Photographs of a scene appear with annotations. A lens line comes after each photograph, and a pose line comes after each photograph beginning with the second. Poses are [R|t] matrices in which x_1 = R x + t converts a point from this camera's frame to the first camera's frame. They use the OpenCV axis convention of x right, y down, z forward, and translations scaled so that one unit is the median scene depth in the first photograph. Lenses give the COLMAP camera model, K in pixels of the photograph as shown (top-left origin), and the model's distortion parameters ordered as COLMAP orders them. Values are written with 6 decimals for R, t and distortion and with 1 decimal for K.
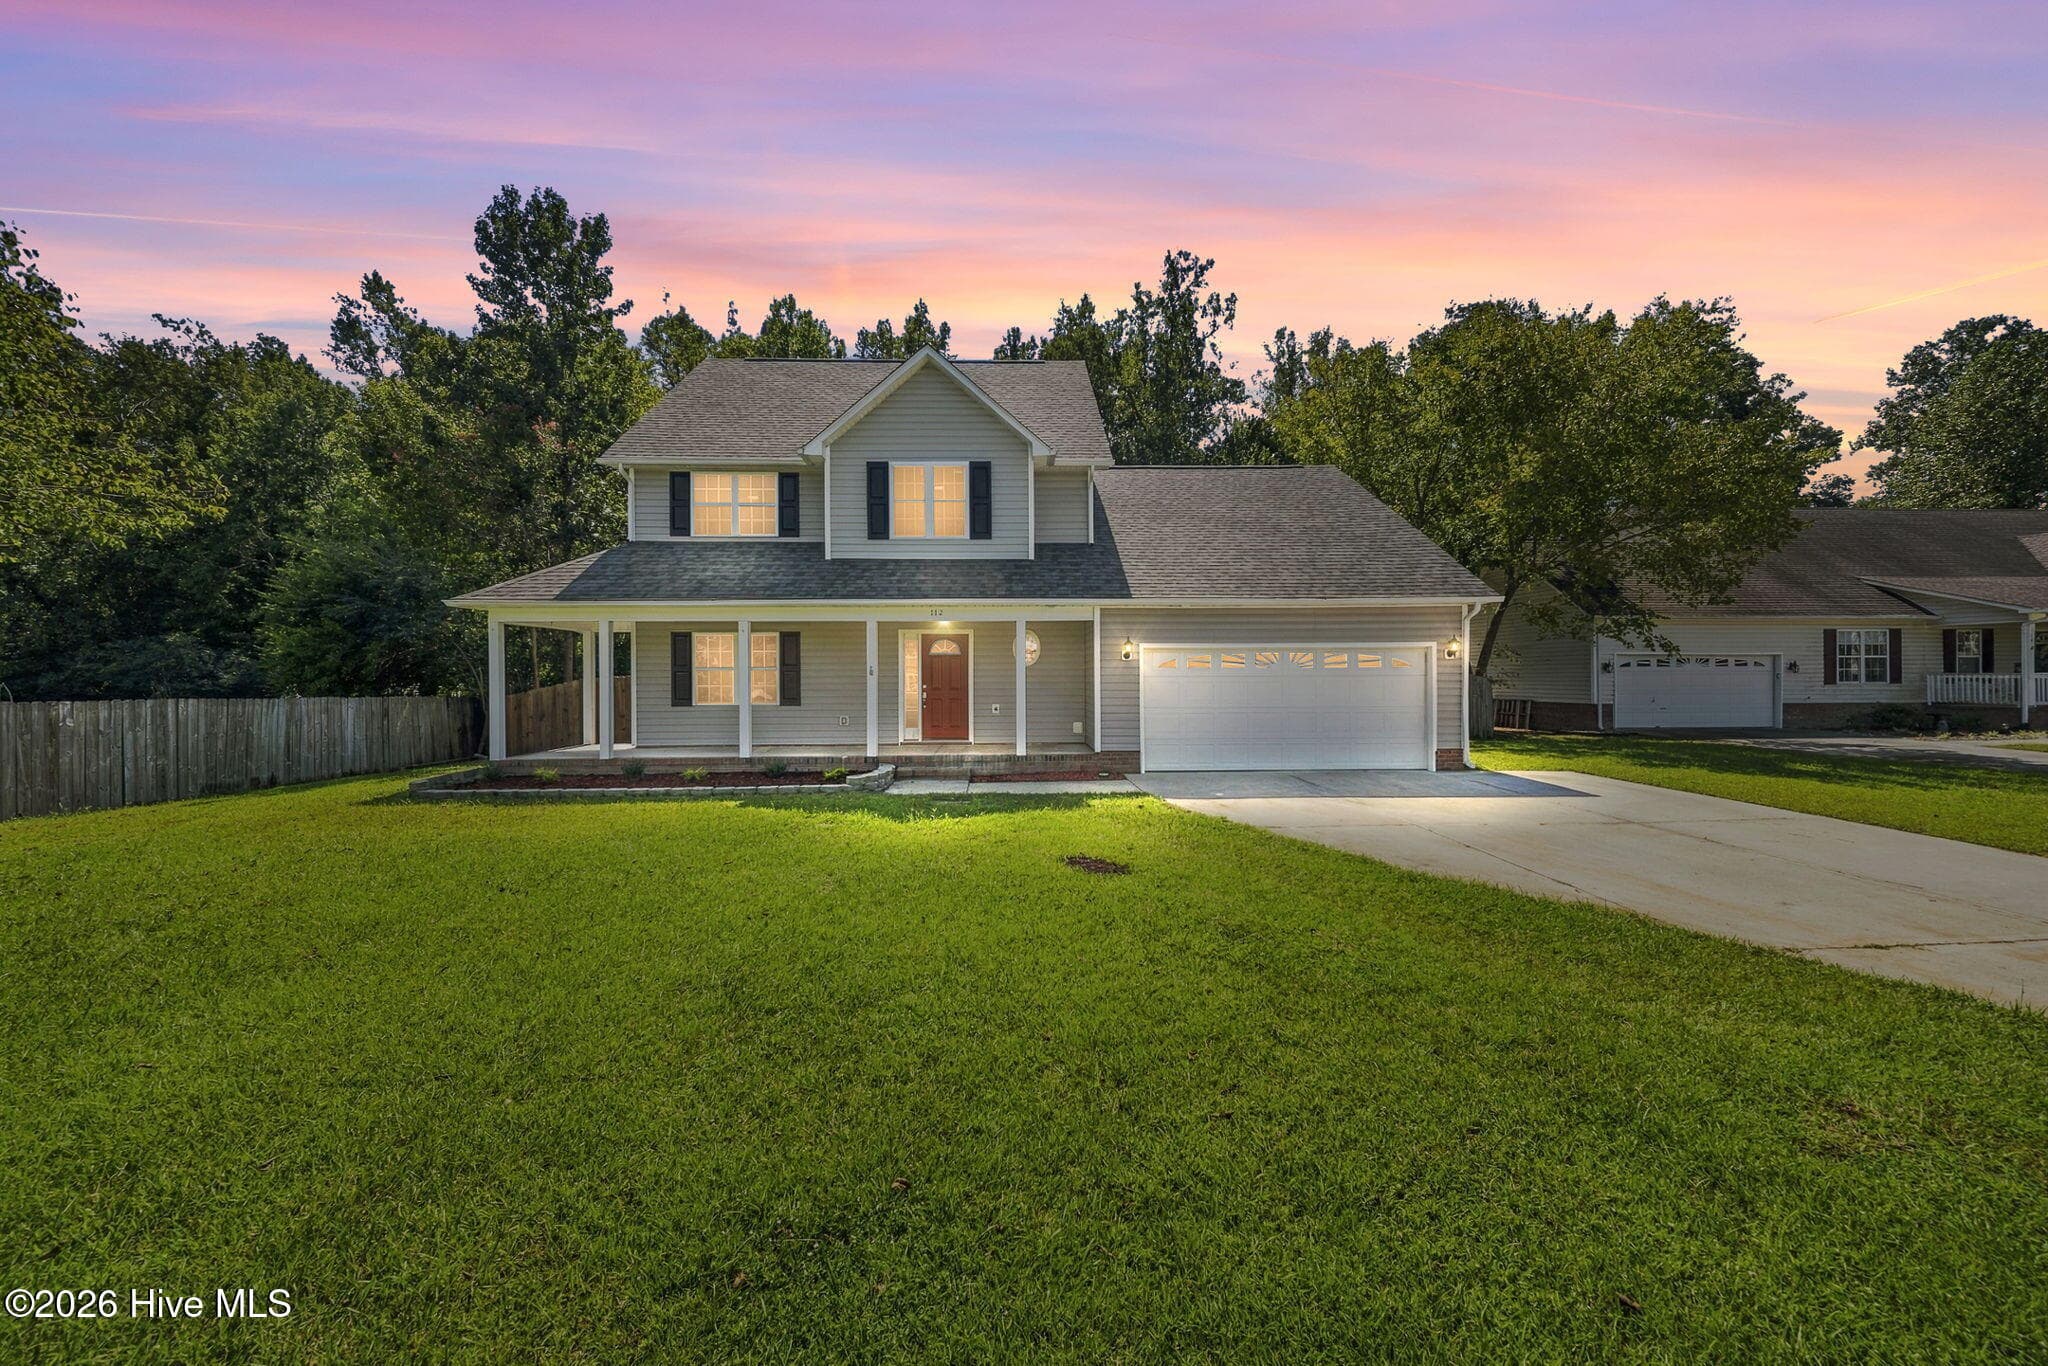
lens RADIAL K [[703.6, 0, 1027.9], [0, 703.6, 678.7], [0, 0, 1]] dist [-0.001408, -0.000240]
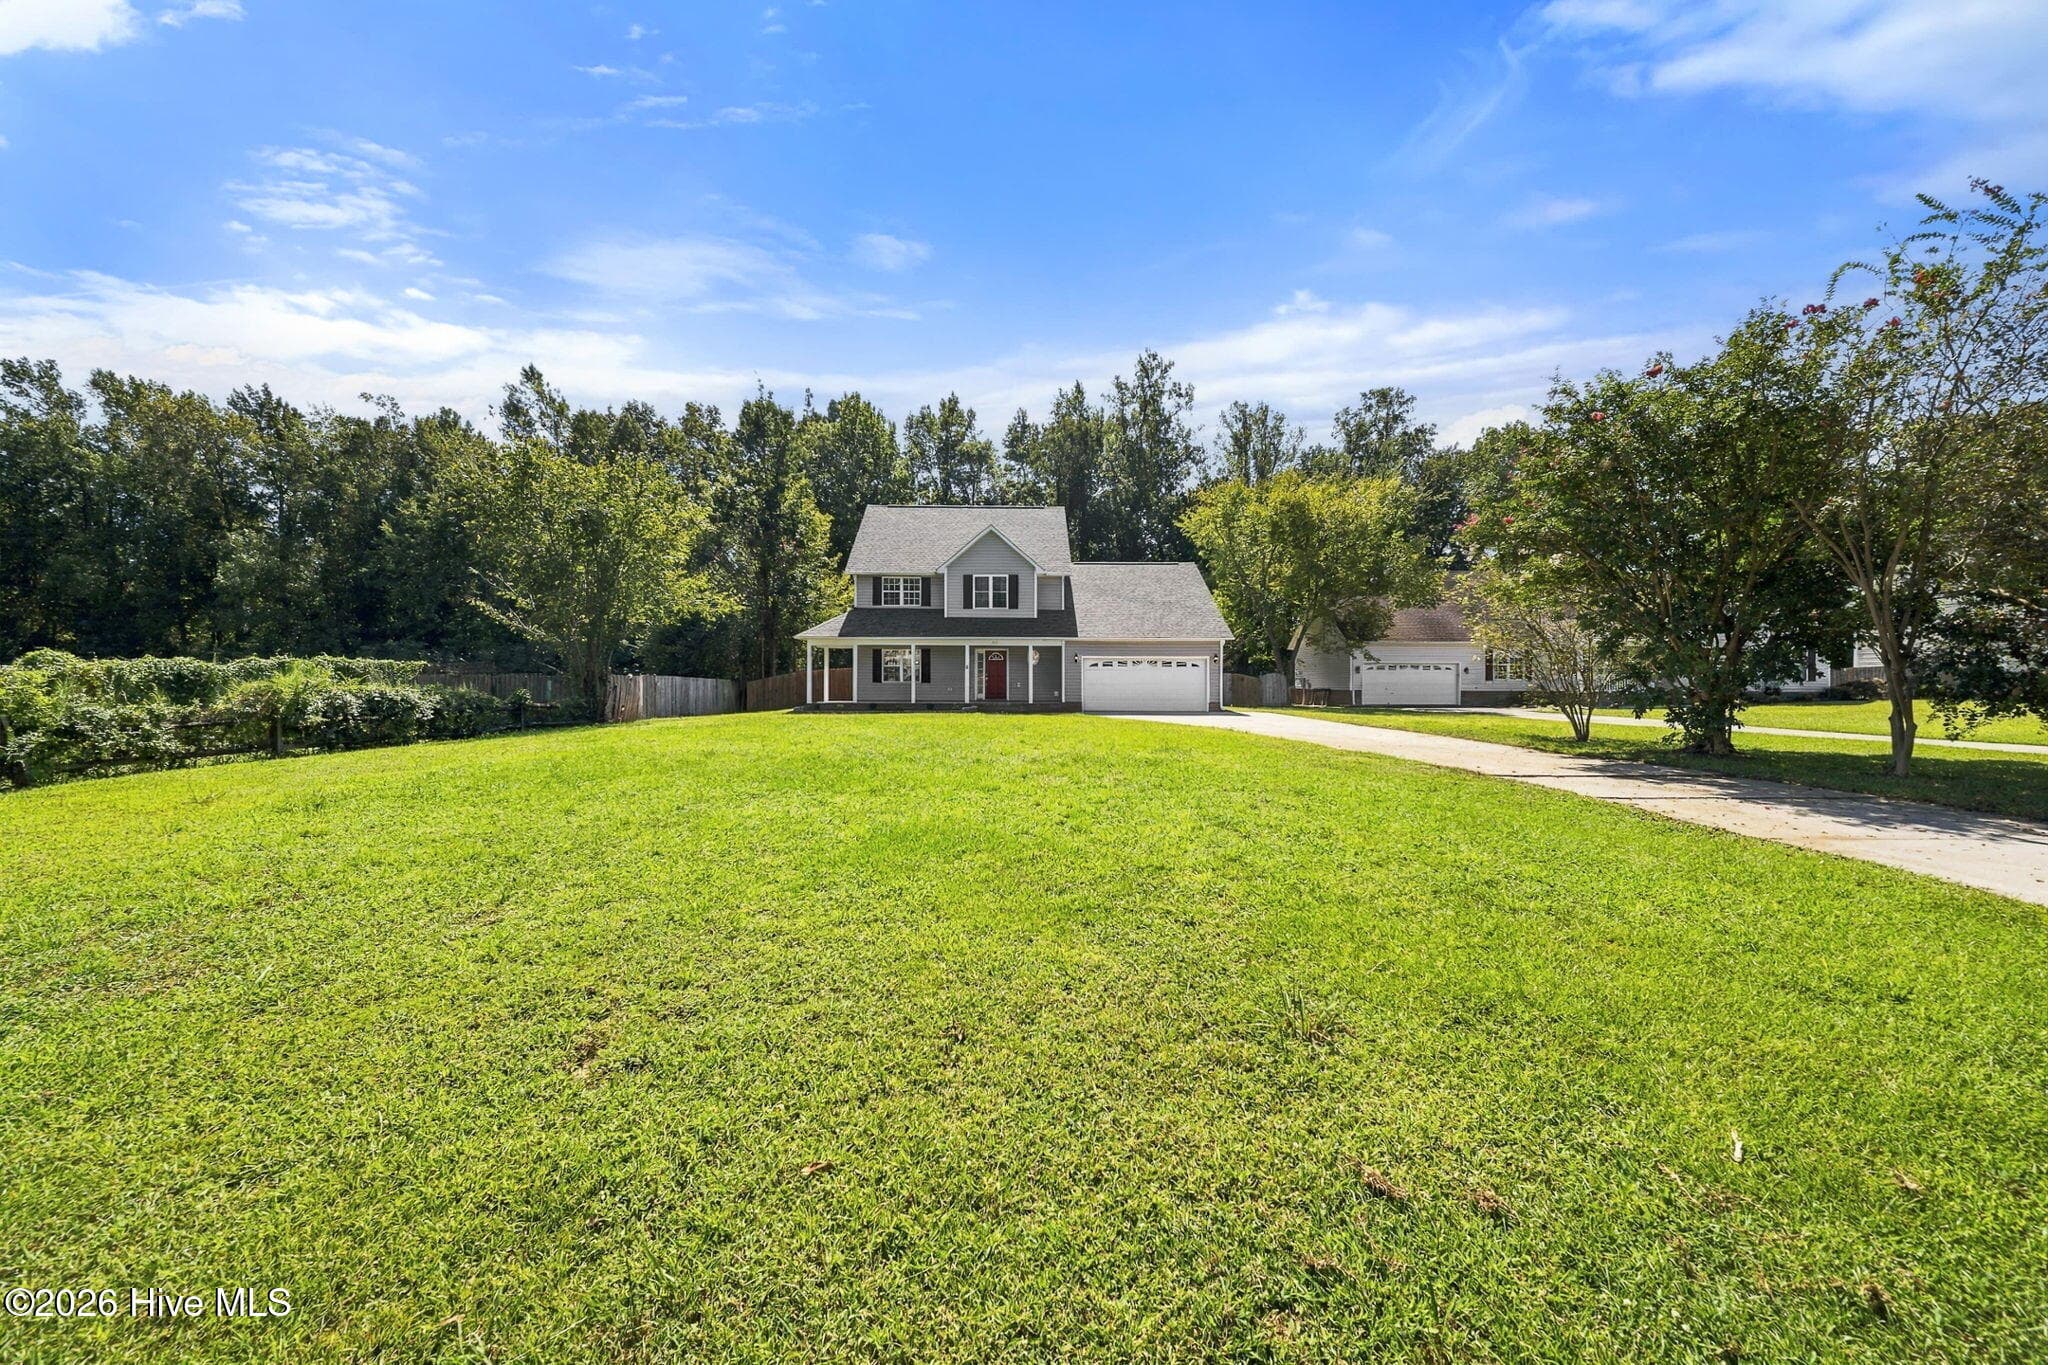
lens RADIAL K [[703.6, 0, 1027.9], [0, 703.6, 678.2], [0, 0, 1]] dist [-0.001408, -0.000240]
pose [[0.999974, 0.006096, -0.003893, -0.006282], [-0.006126, 0.999950, -0.007964, 0.025443], [0.003844, 0.007988, 0.999961, -0.765403]]
